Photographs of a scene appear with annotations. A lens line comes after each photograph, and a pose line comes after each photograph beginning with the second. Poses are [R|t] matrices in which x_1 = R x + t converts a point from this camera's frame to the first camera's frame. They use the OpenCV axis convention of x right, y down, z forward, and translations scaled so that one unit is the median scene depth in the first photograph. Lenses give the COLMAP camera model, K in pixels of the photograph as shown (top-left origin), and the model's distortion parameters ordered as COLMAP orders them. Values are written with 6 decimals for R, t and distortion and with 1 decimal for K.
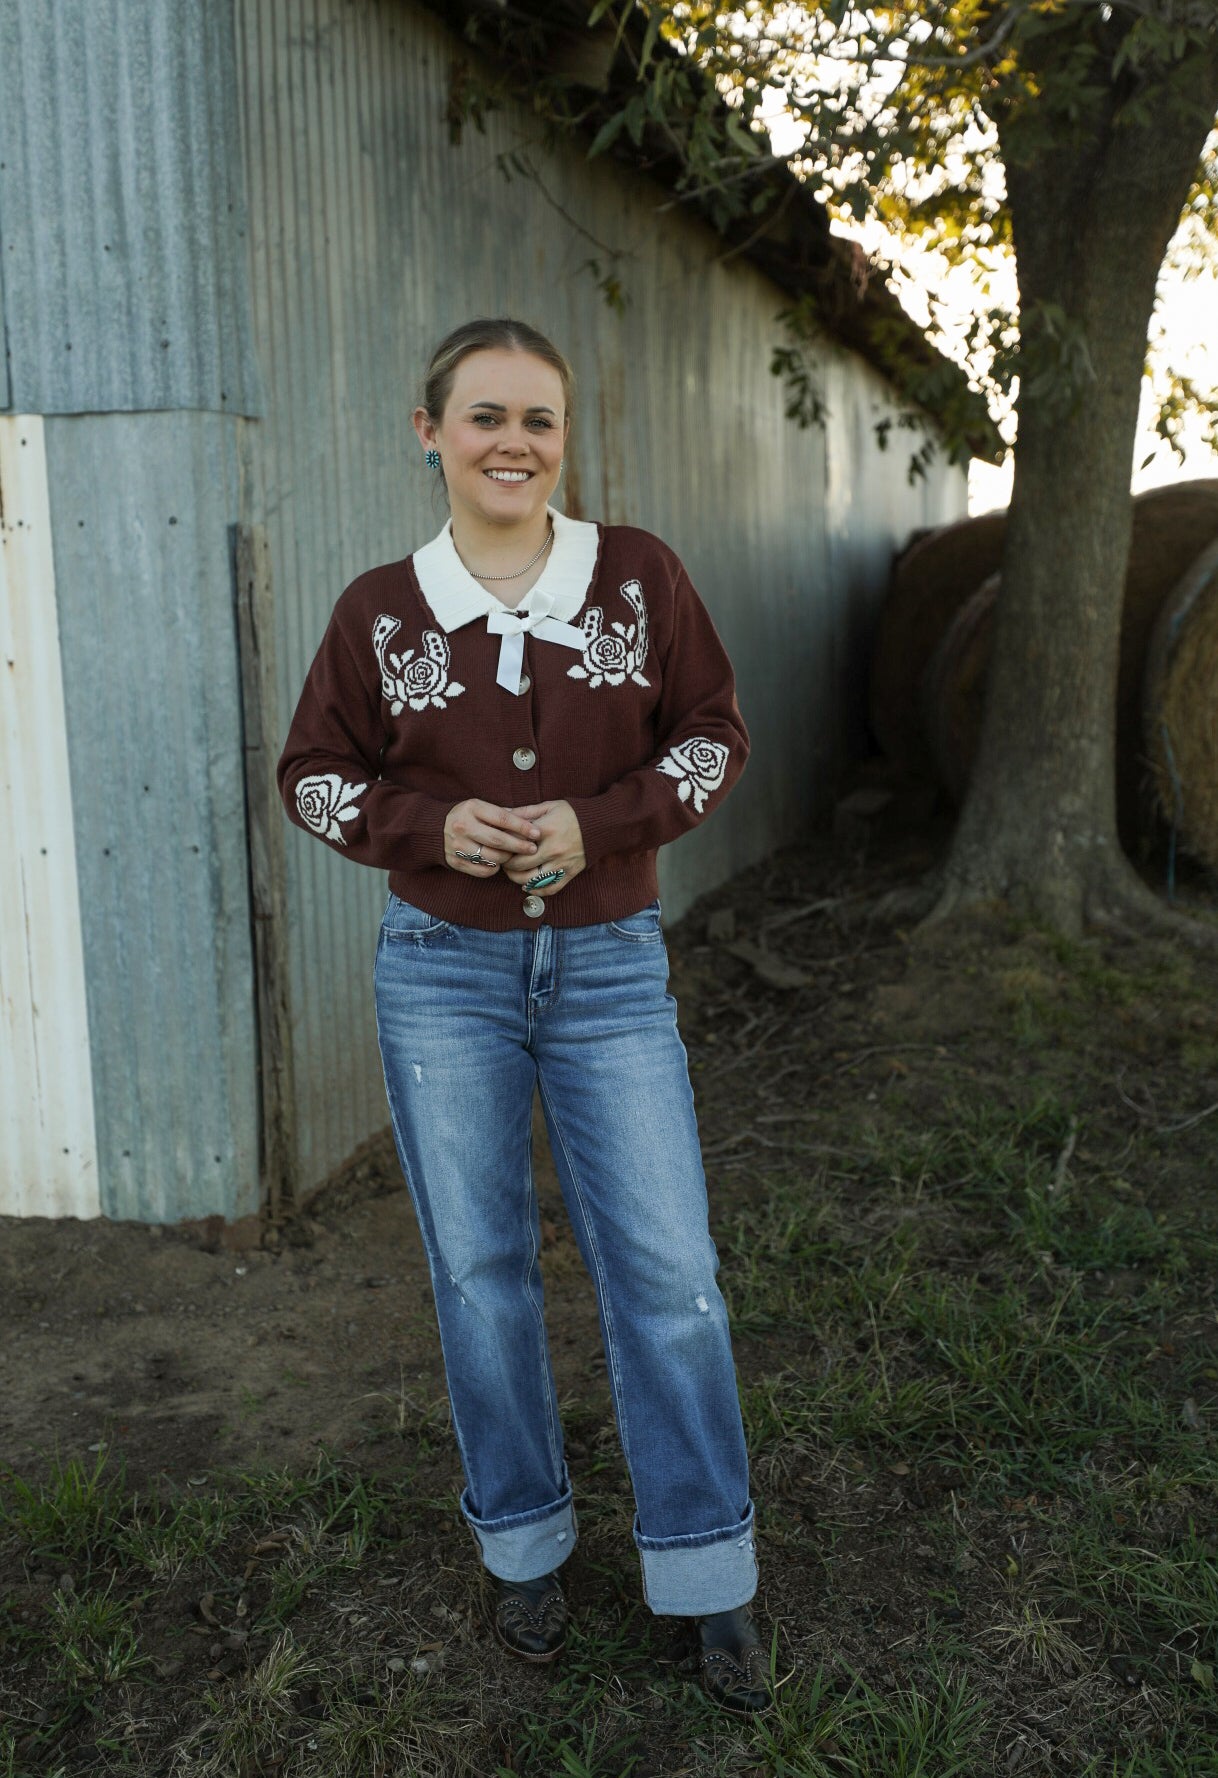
lens RADIAL K [[1861.8, 0, 649.6], [0, 1861.8, 825.5], [0, 0, 1]] dist [0.031189, 0.042482]
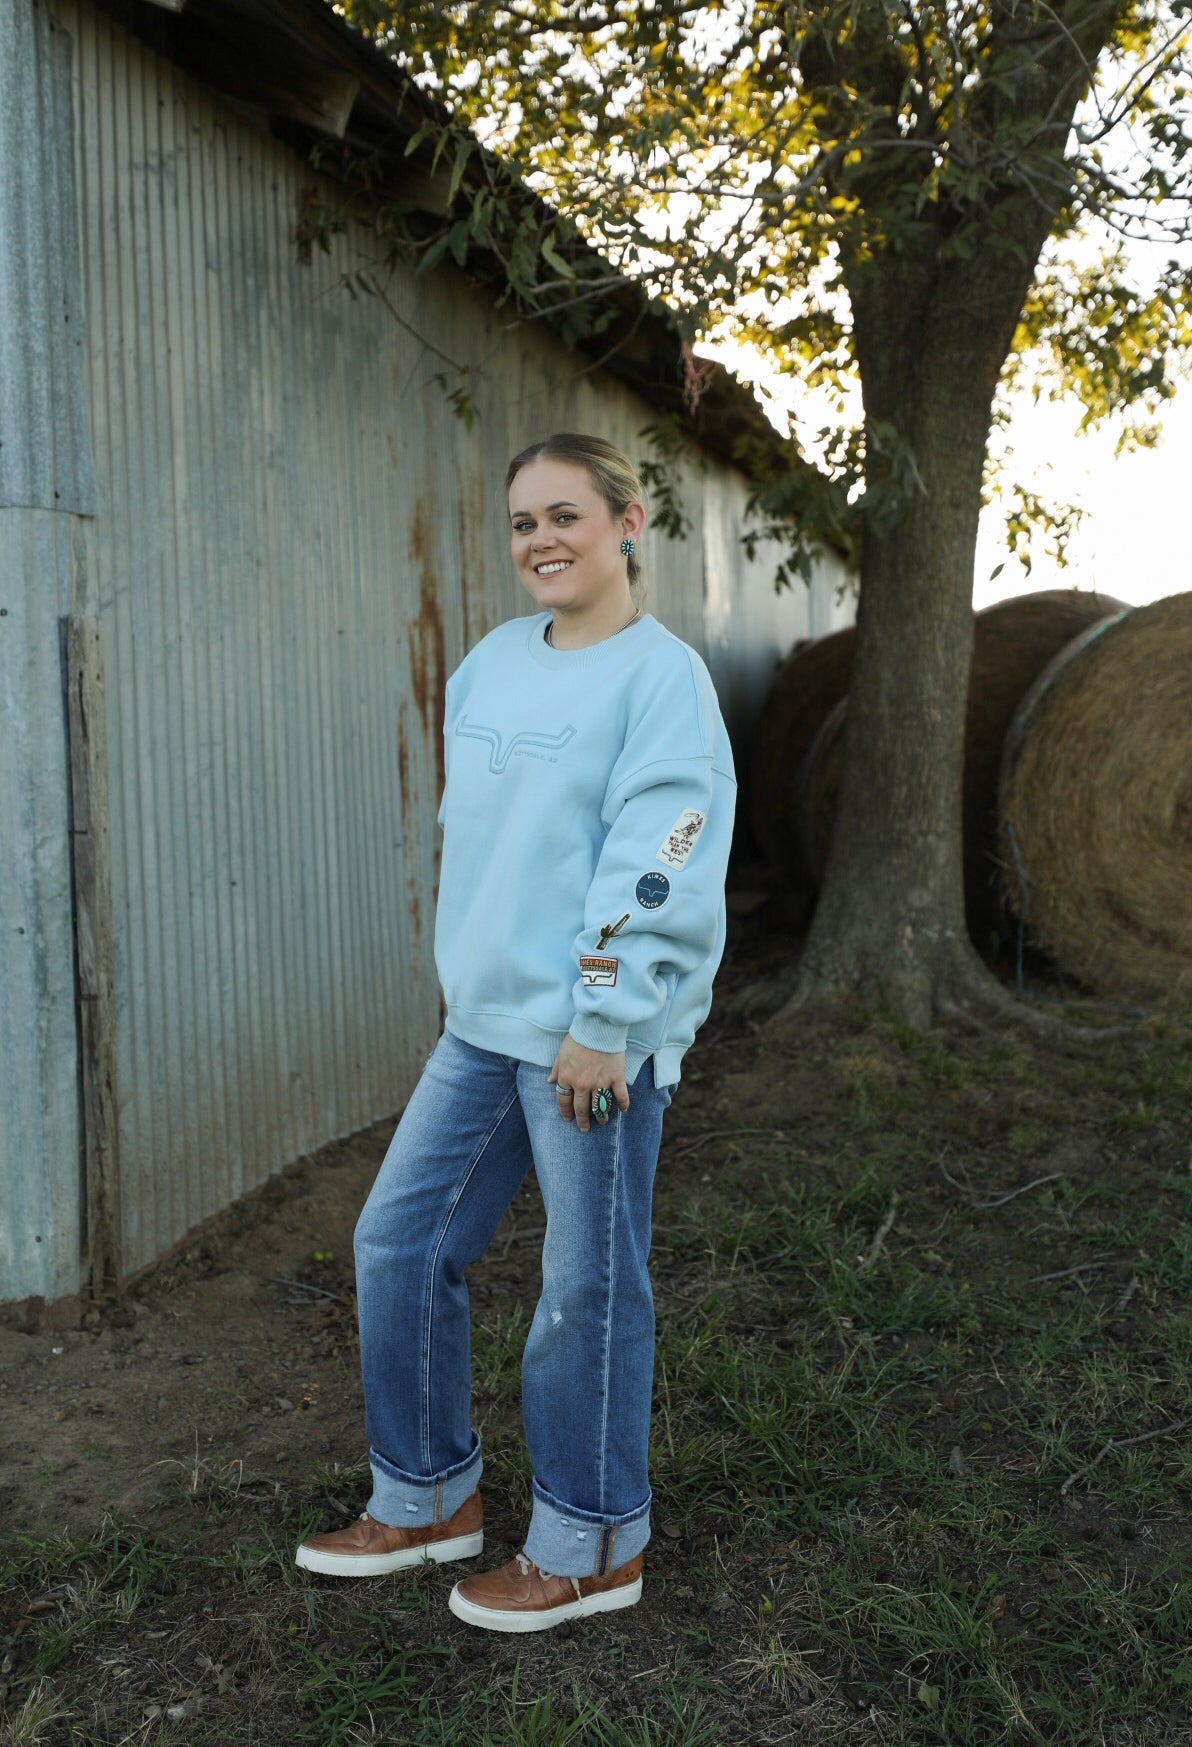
lens RADIAL K [[1855.3, 0, 642.0], [0, 1855.3, 805.9], [0, 0, 1]] dist [0.030256, 0.043906]
pose [[0.998976, 0.000344, 0.045233, 0.048086], [0.002819, 0.997553, -0.069853, 0.015988], [-0.045146, 0.069909, 0.996531, -0.036306]]
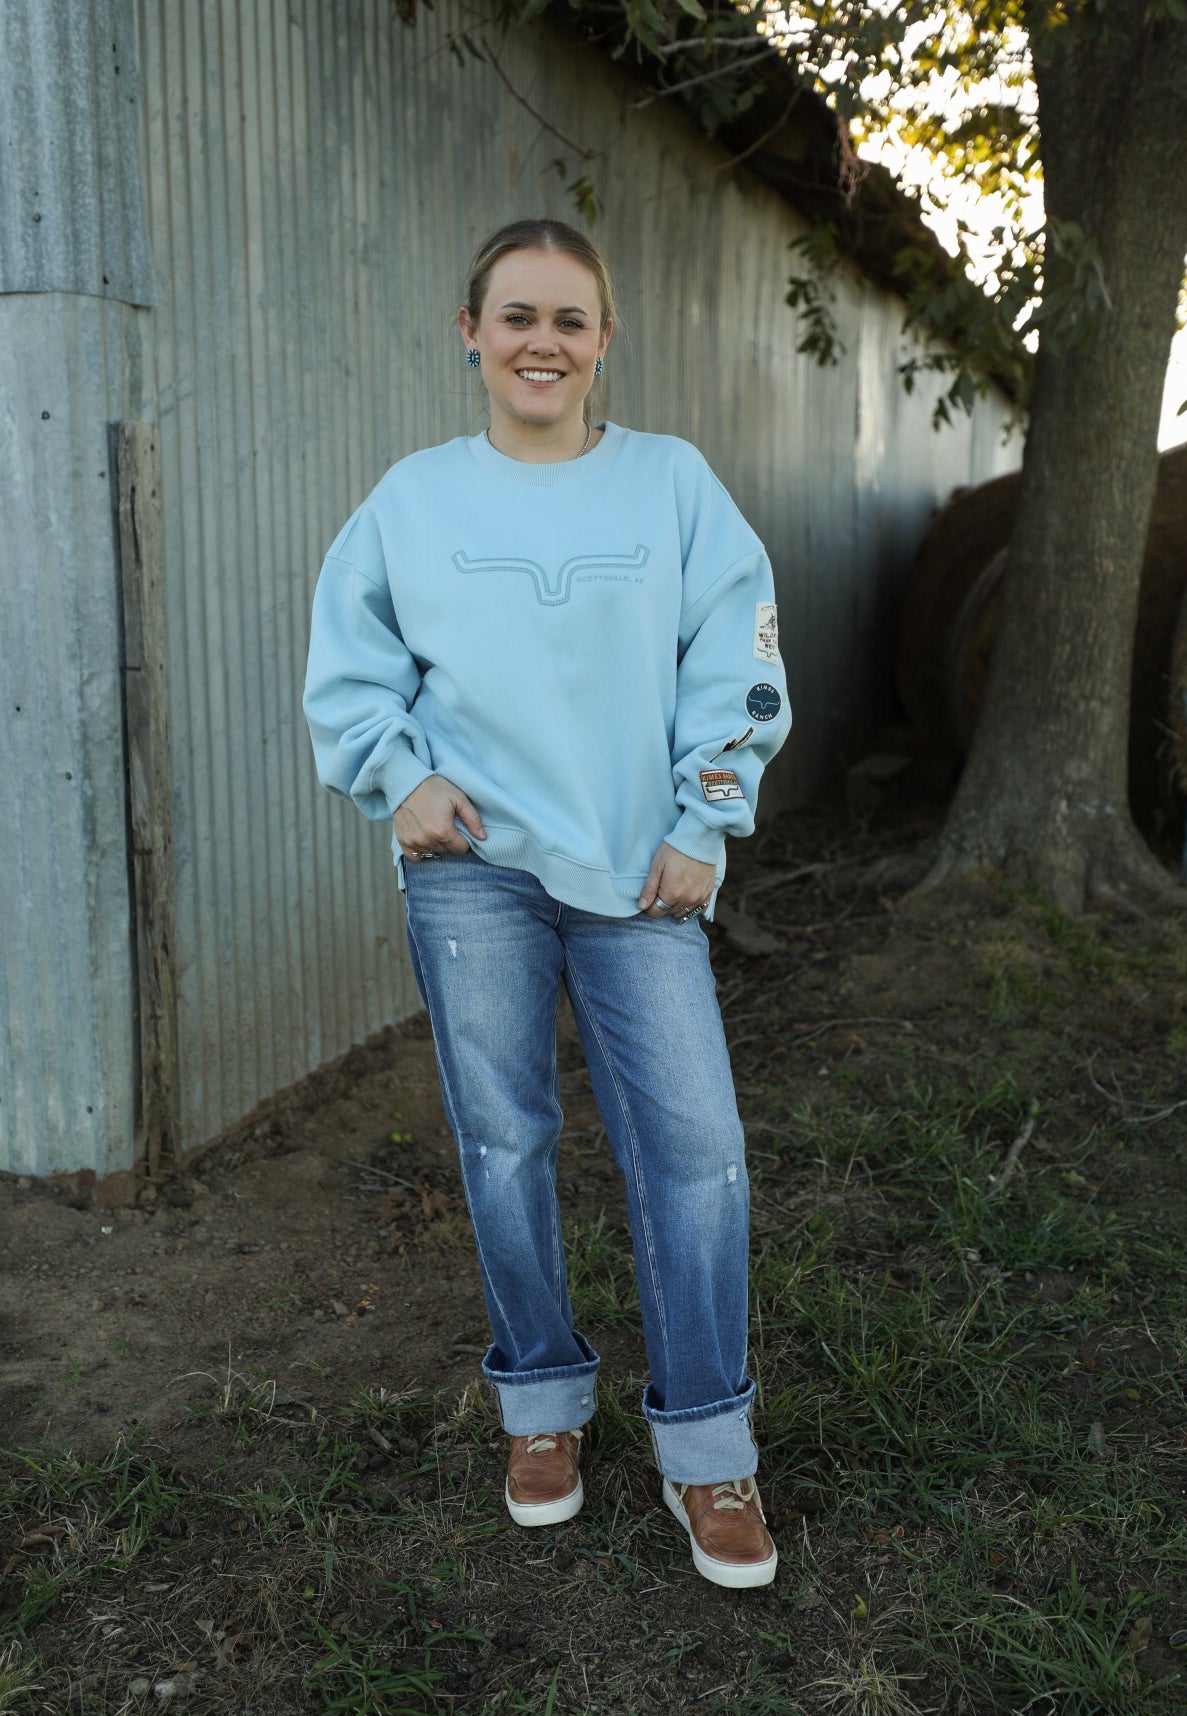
lens RADIAL K [[1880.6, 0, 593.5], [0, 1880.6, 858.0], [0, 0, 1]] dist [0.033442, 0.045078]
pose [[0.998023, 0.033906, -0.052911, 0.064284], [-0.031981, 0.998810, 0.036808, 0.010082], [0.054096, -0.035043, 0.997921, 0.075418]]
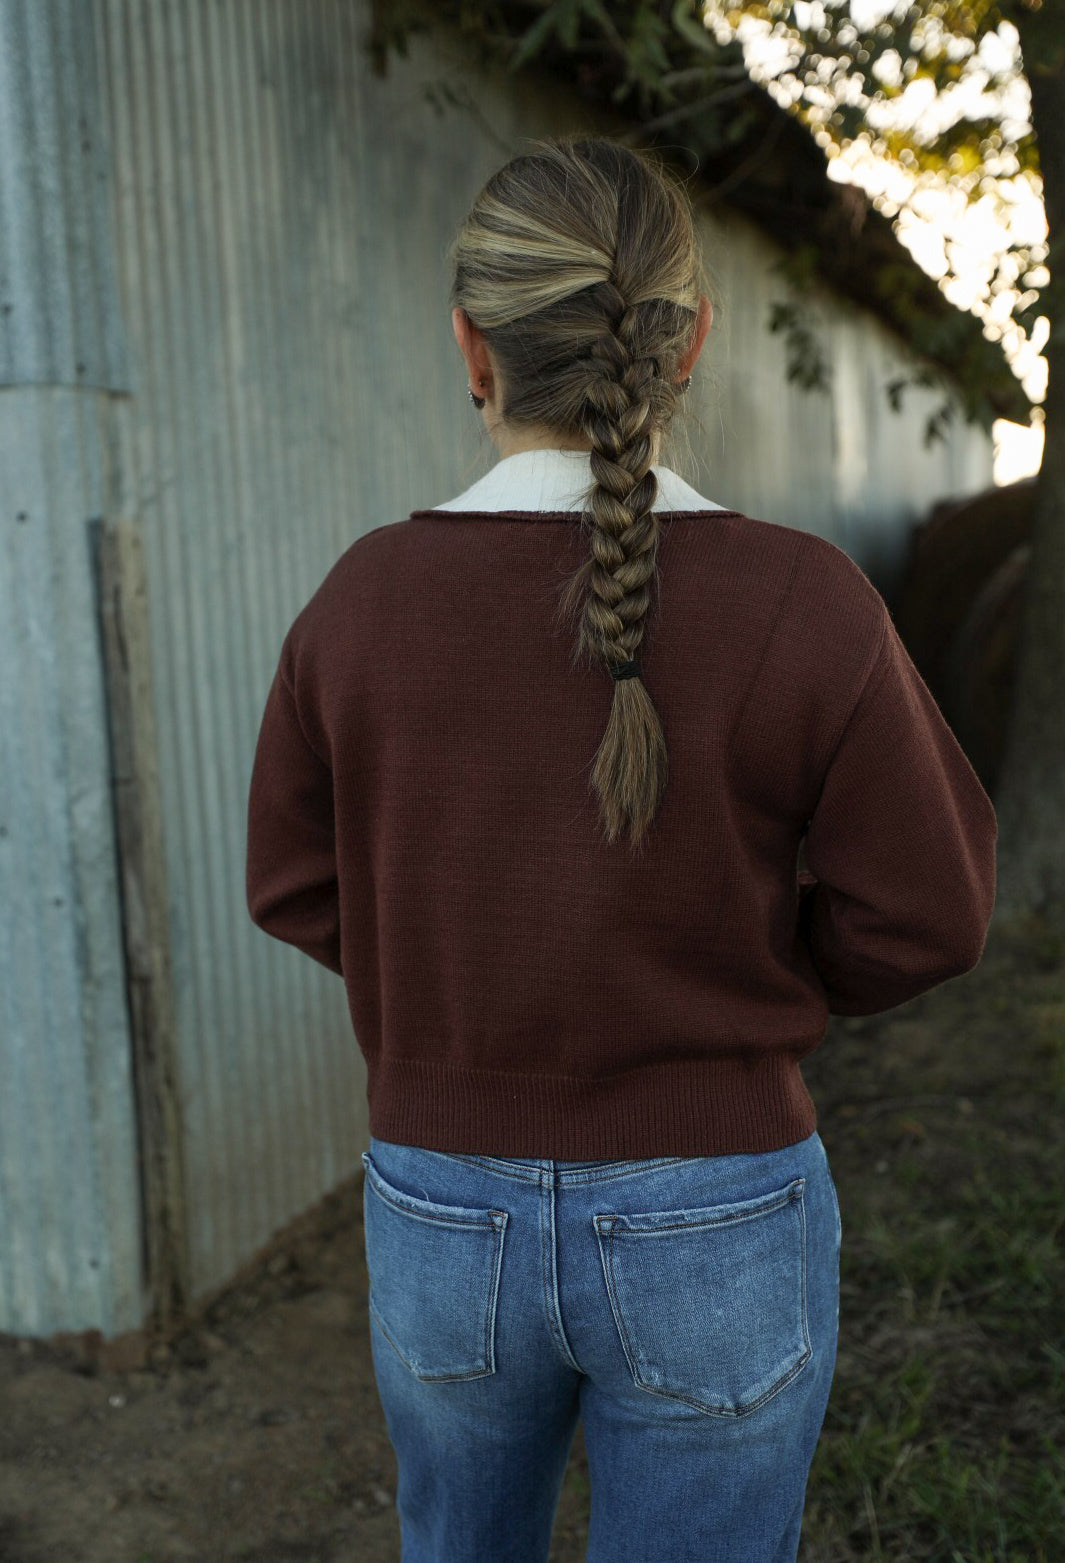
lens RADIAL K [[1894.7, 0, 481.5], [0, 1894.7, 803.5], [0, 0, 1]] dist [0.025175, 0.062119]
pose [[0.994974, -0.015611, -0.098906, 0.032921], [0.015157, 0.999871, -0.005344, -0.023479], [0.098976, 0.003818, 0.995082, 0.151291]]
